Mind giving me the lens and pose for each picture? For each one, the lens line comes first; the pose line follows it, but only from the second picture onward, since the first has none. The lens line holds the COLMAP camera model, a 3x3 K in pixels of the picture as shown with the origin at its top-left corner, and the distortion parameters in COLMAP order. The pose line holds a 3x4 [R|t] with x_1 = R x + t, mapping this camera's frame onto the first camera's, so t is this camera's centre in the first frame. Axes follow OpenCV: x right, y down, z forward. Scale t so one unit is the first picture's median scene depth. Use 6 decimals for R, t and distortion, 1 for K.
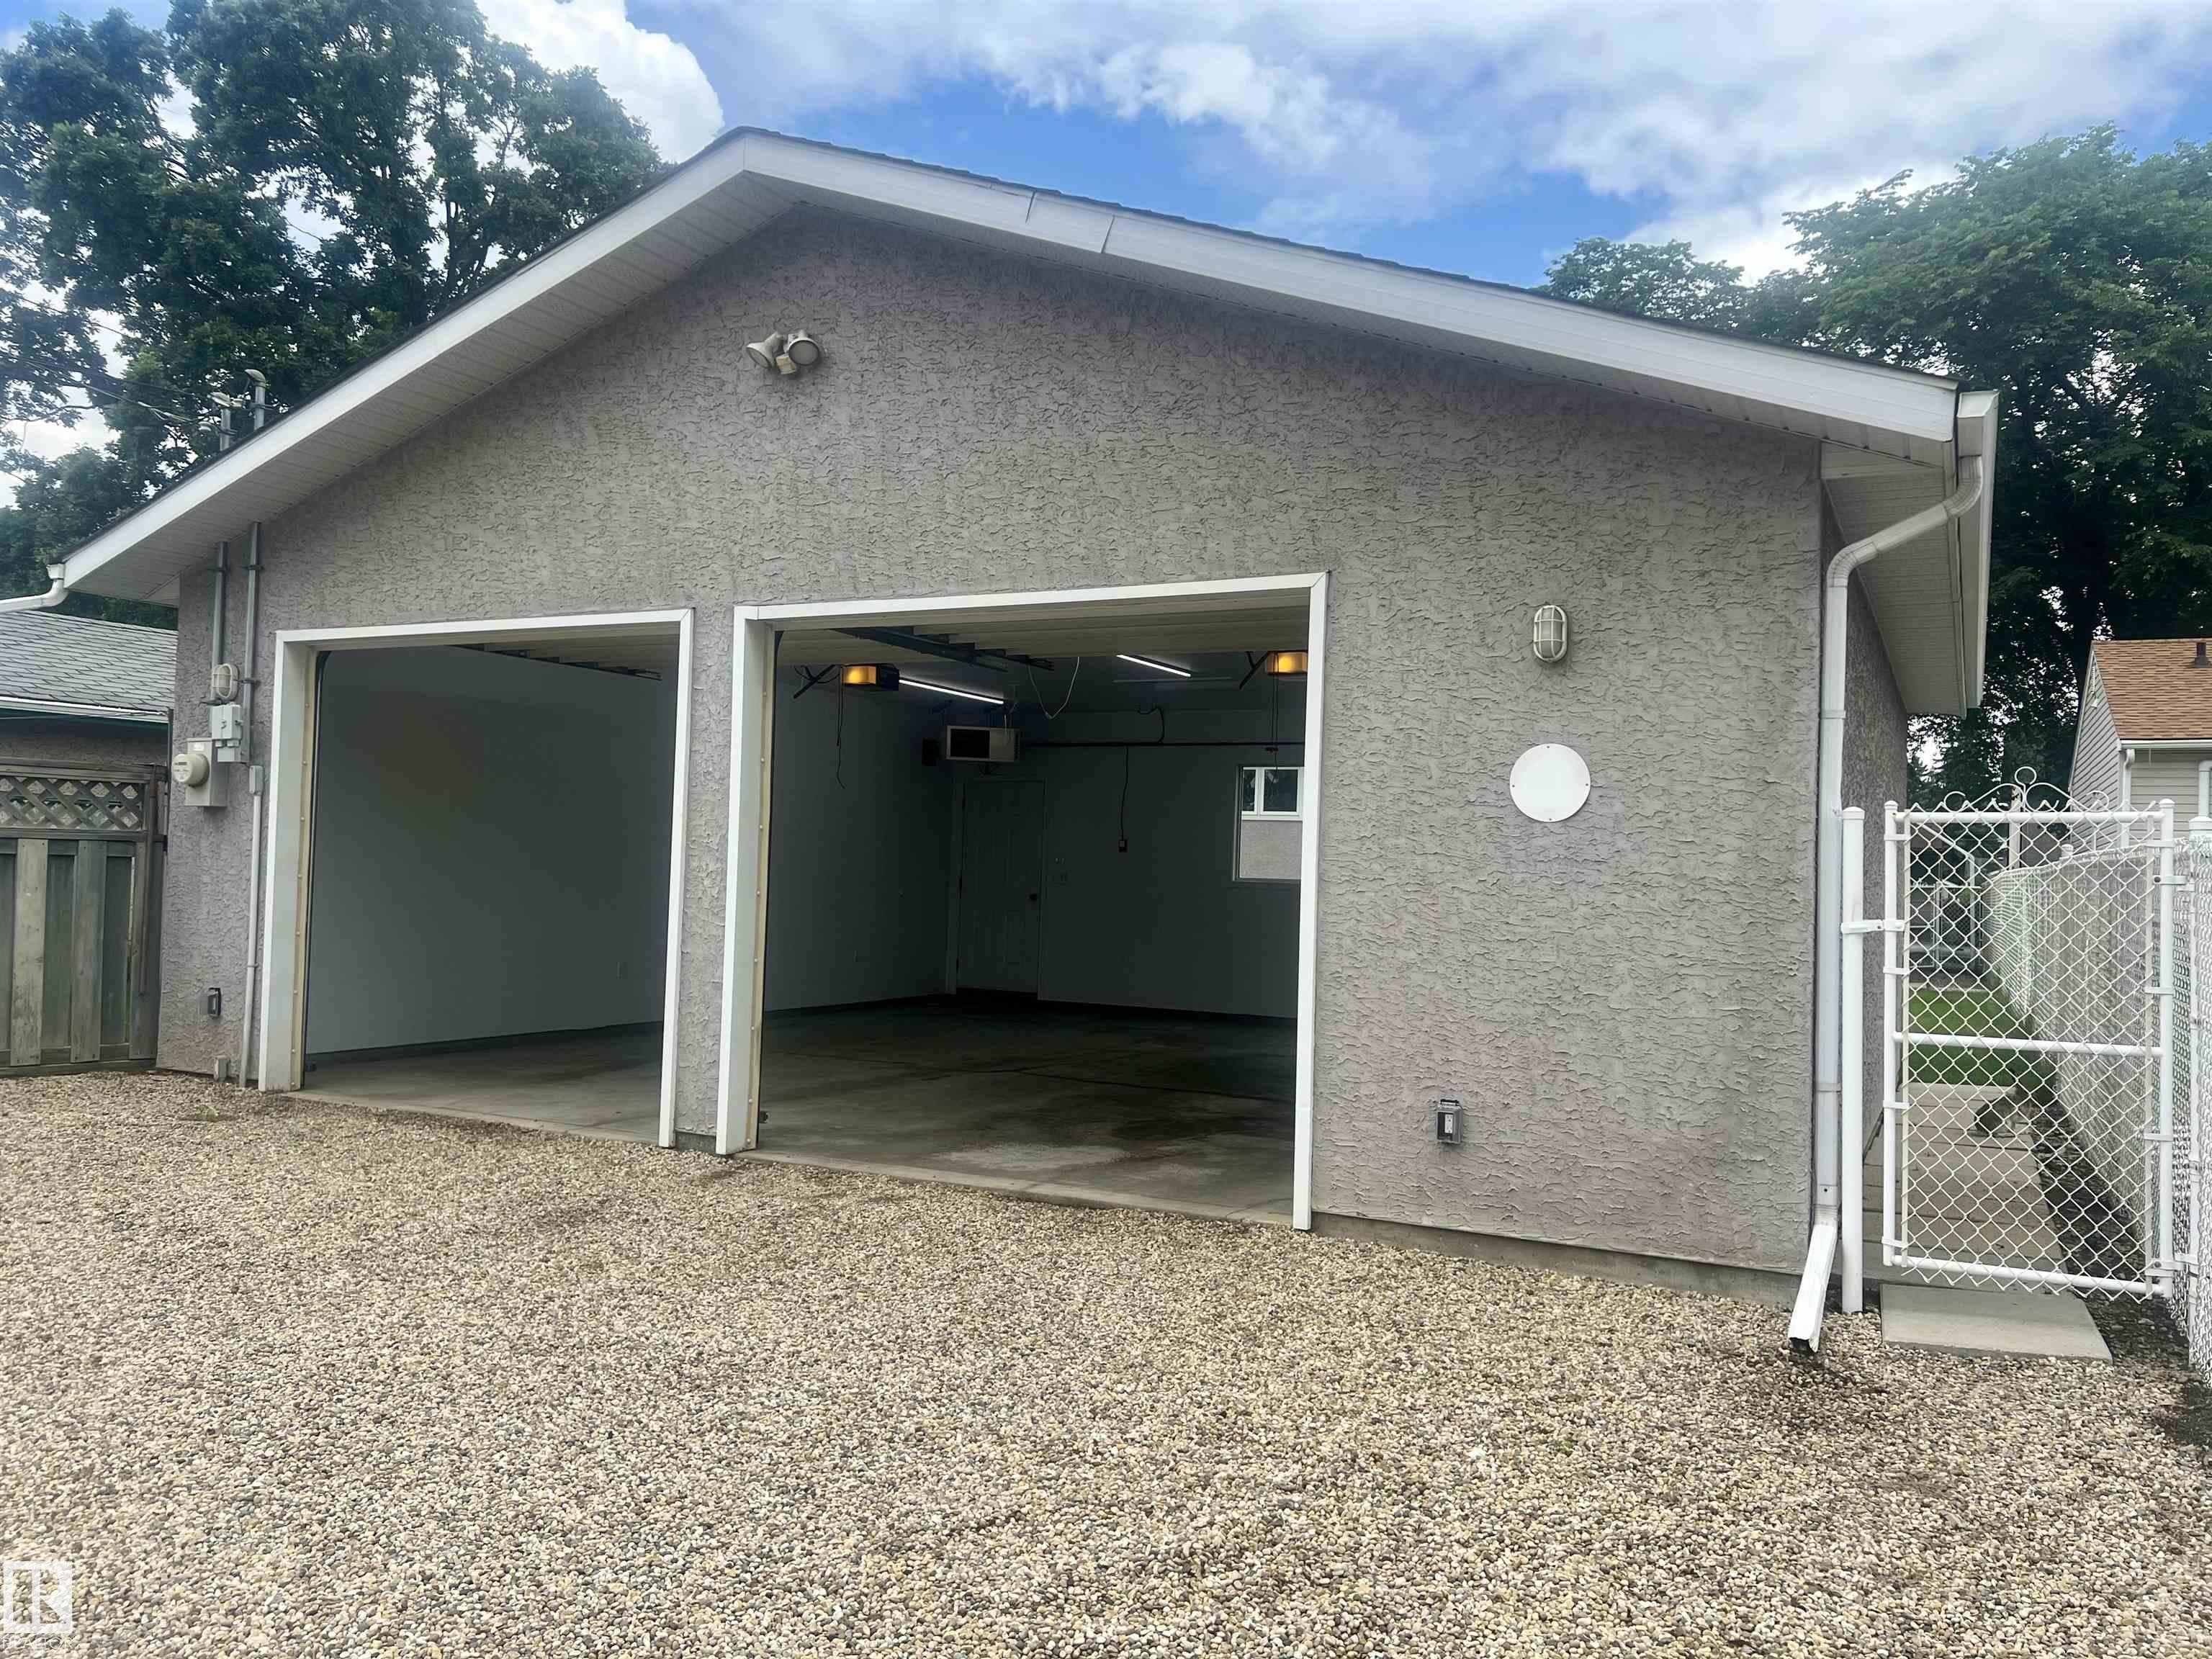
lens RADIAL K [[1666.1, 0, 1106.0], [0, 1666.1, 829.5], [0, 0, 1]] dist [0.191768, -0.553128]
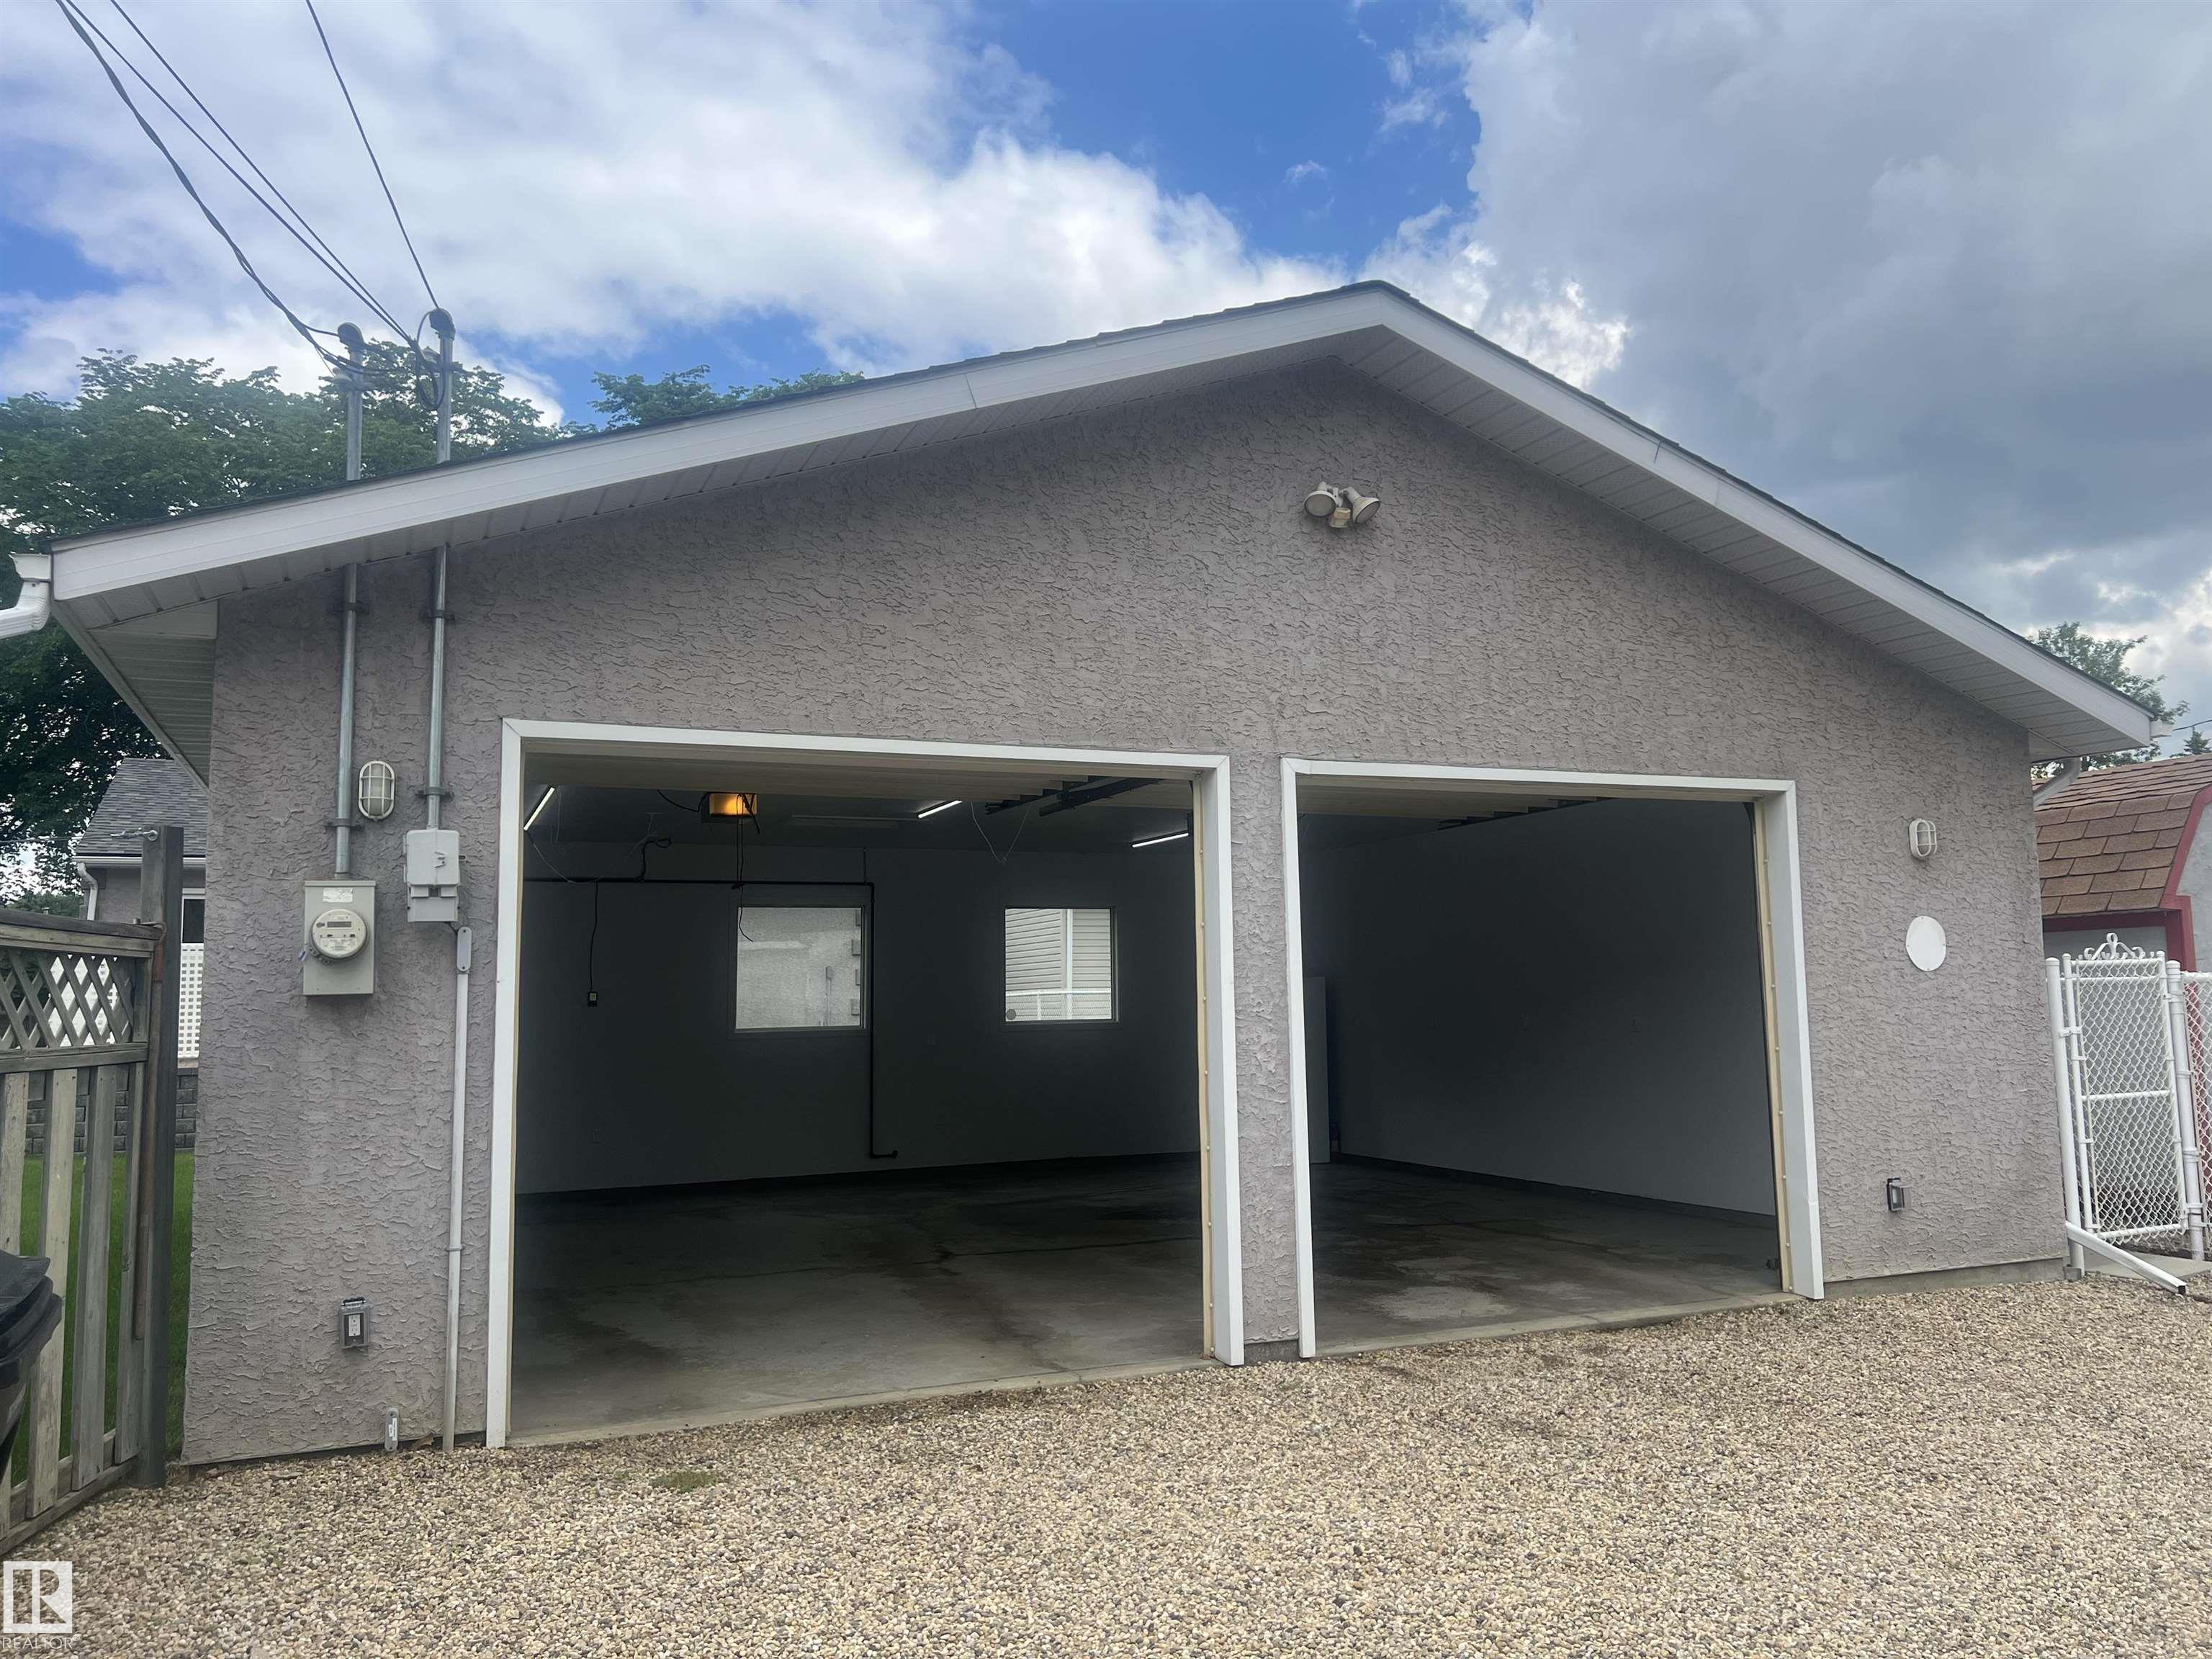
lens RADIAL K [[1655.6, 0, 1108.0], [0, 1655.6, 854.2], [0, 0, 1]] dist [0.112172, -0.178536]
pose [[0.628809, 0.029689, 0.776993, -1.129462], [0.020390, 0.998298, -0.054647, -0.034890], [-0.777292, 0.050206, 0.627133, 0.567137]]
